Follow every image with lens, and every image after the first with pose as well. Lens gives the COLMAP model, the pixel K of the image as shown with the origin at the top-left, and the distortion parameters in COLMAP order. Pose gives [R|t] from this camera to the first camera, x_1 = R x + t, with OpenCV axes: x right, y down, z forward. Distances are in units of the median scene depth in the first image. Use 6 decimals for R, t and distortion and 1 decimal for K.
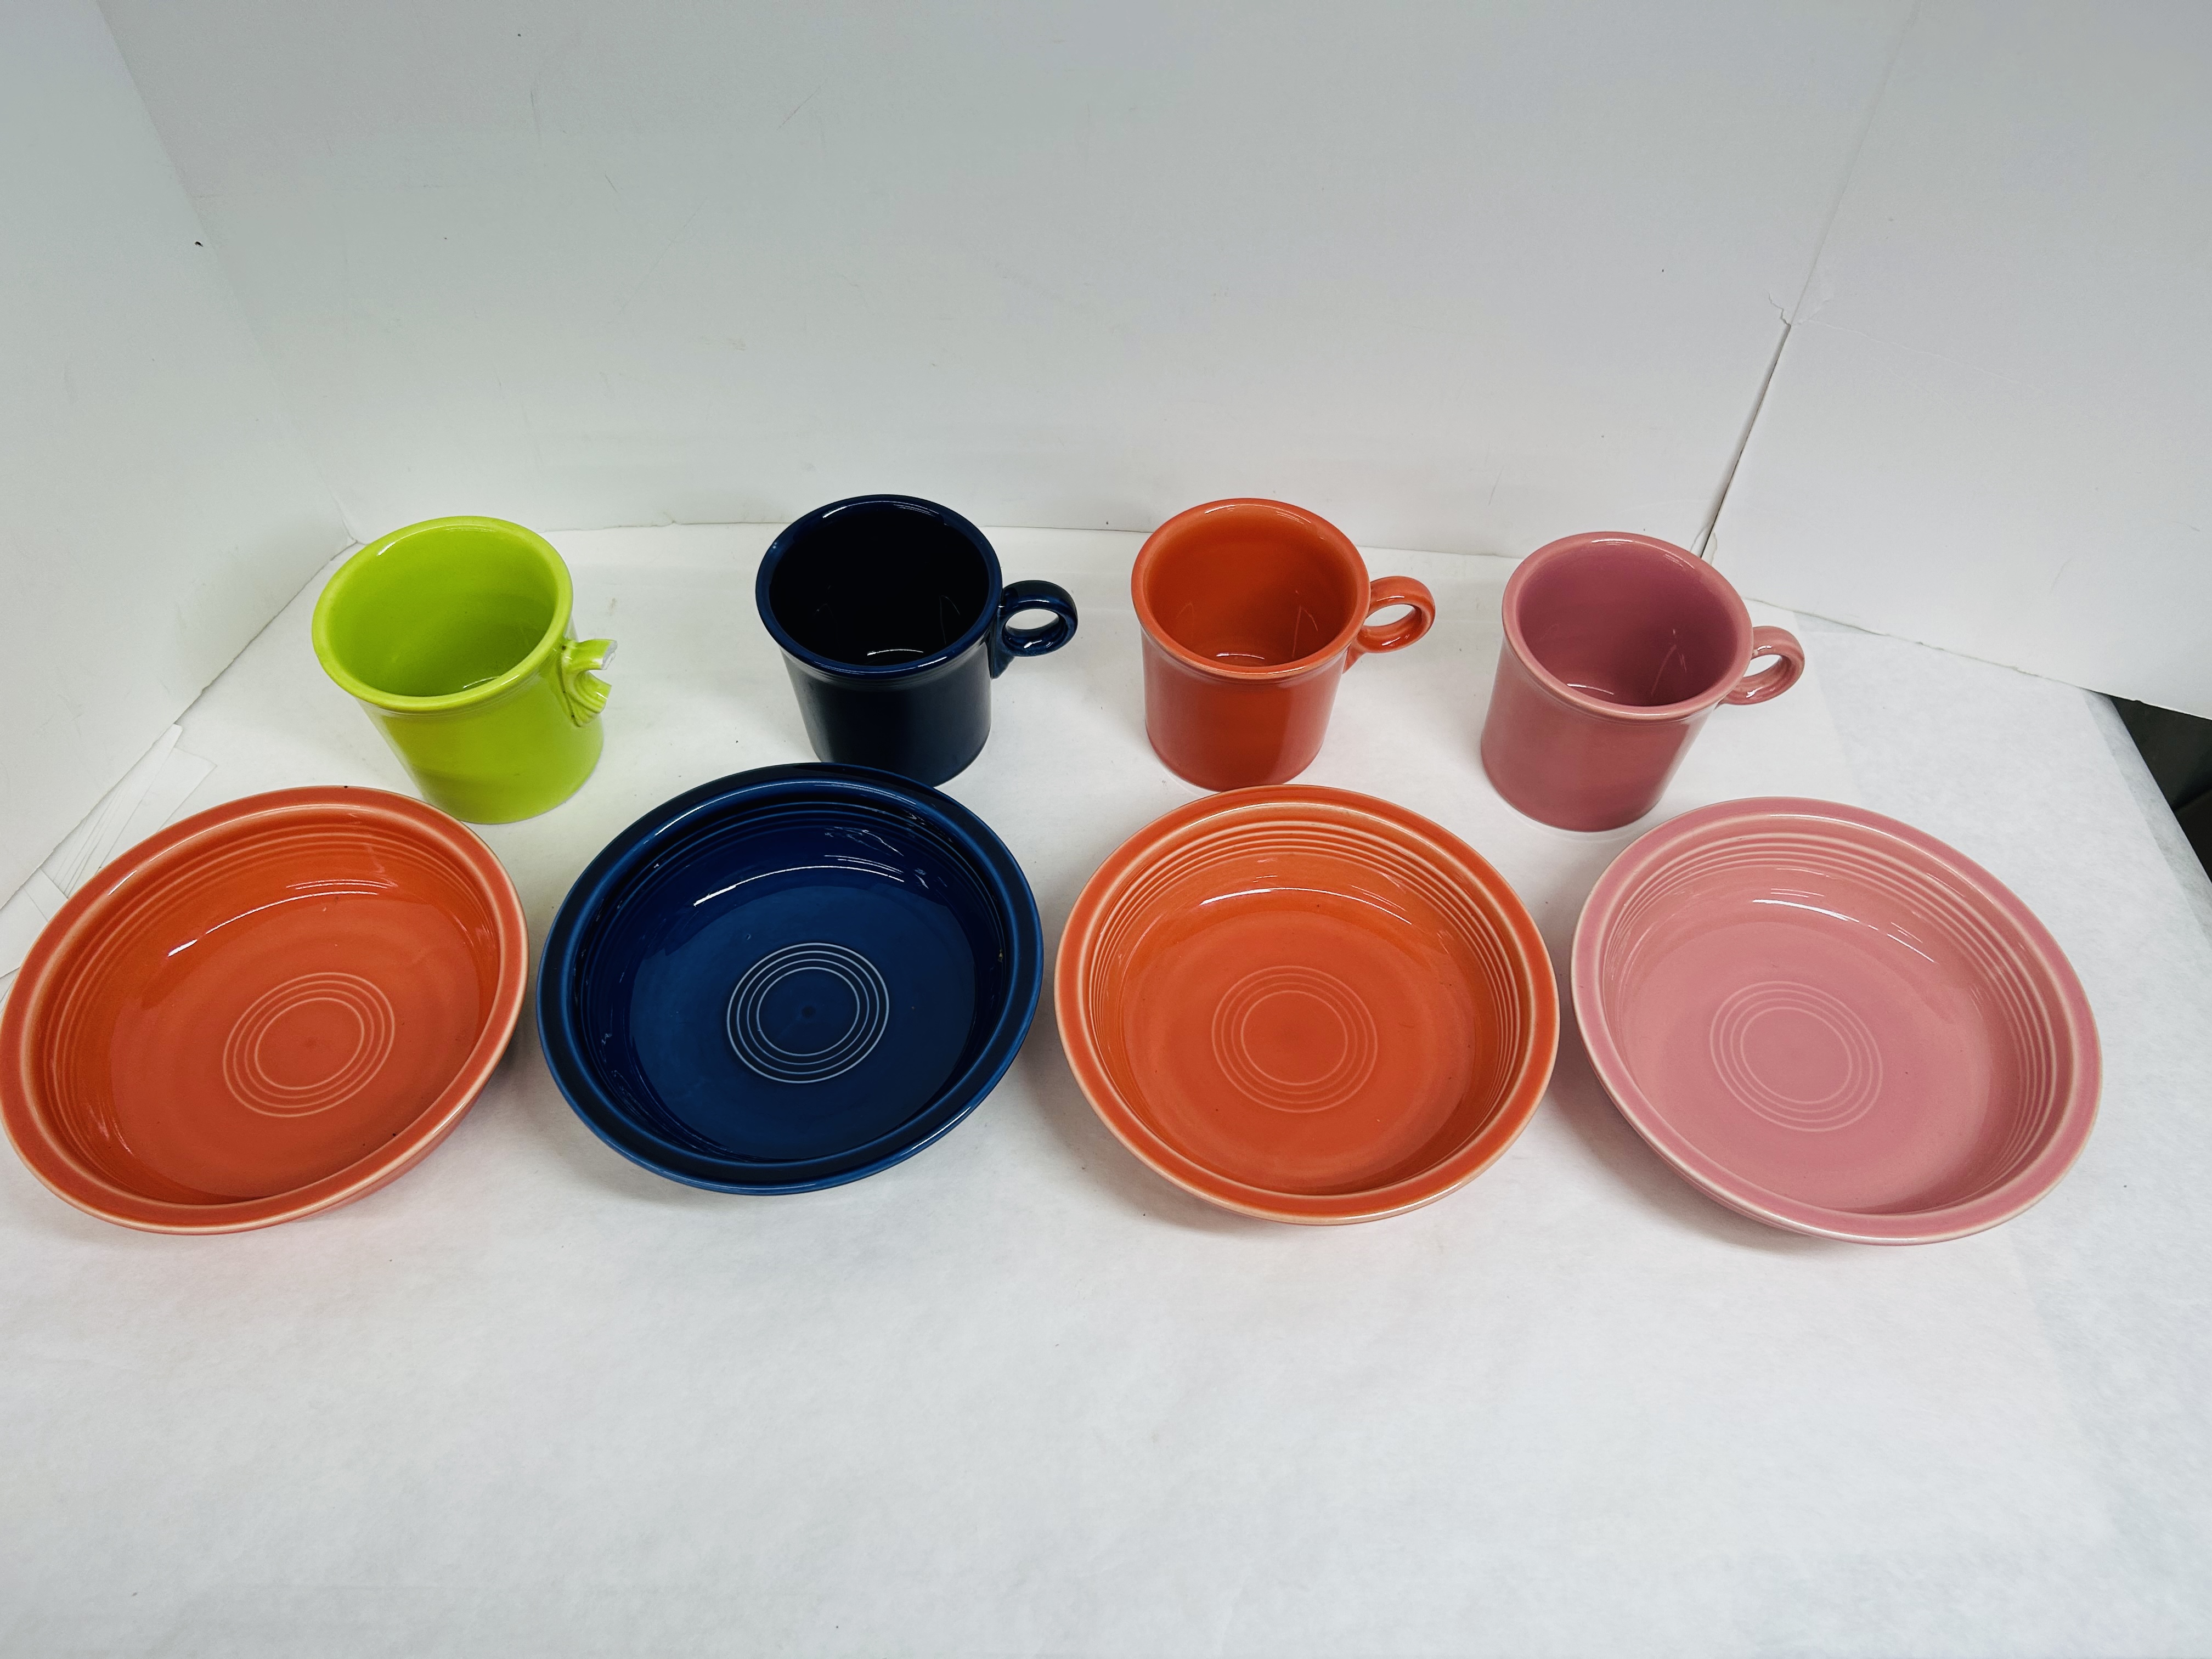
lens RADIAL K [[1678.0, 0, 1106.0], [0, 1678.0, 829.5], [0, 0, 1]] dist [0.007353, -0.000312]
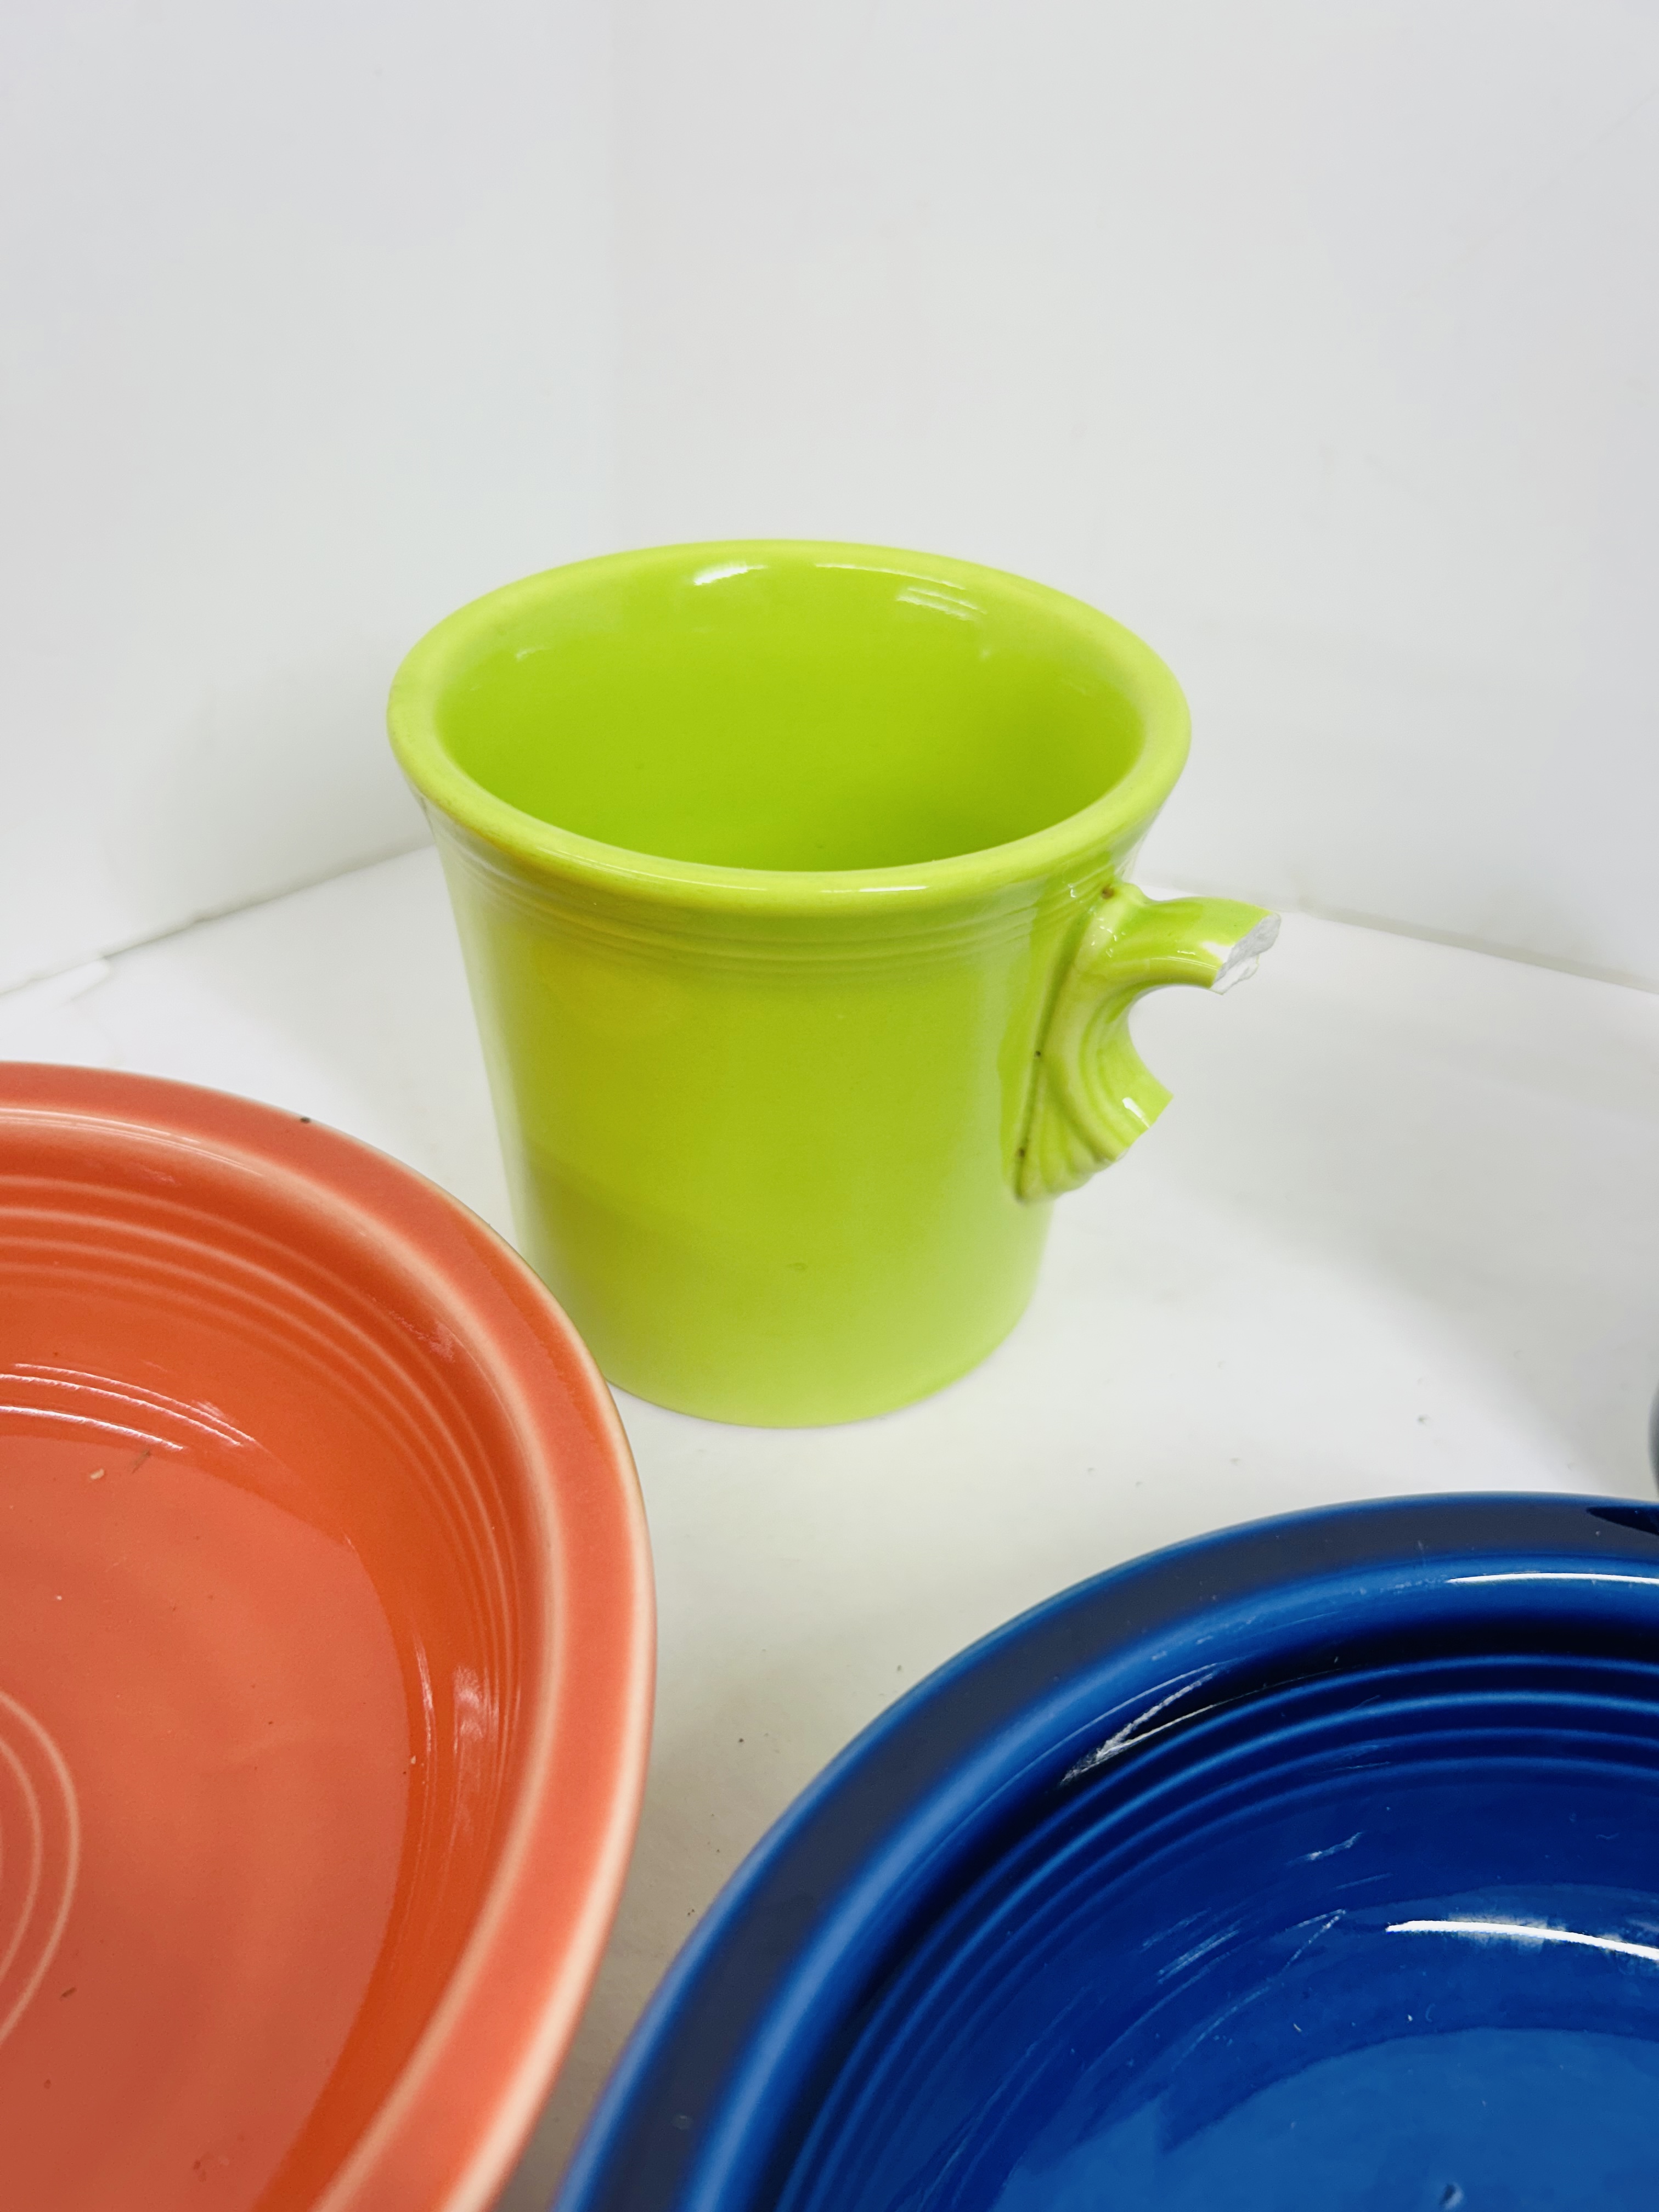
lens RADIAL K [[1678.0, 0, 829.5], [0, 1678.0, 1106.0], [0, 0, 1]] dist [0.007353, -0.000312]
pose [[0.907924, 0.253077, -0.334104, -0.254741], [-0.352278, 0.892675, -0.281127, 0.025505], [0.227099, 0.372939, 0.899635, 0.725775]]
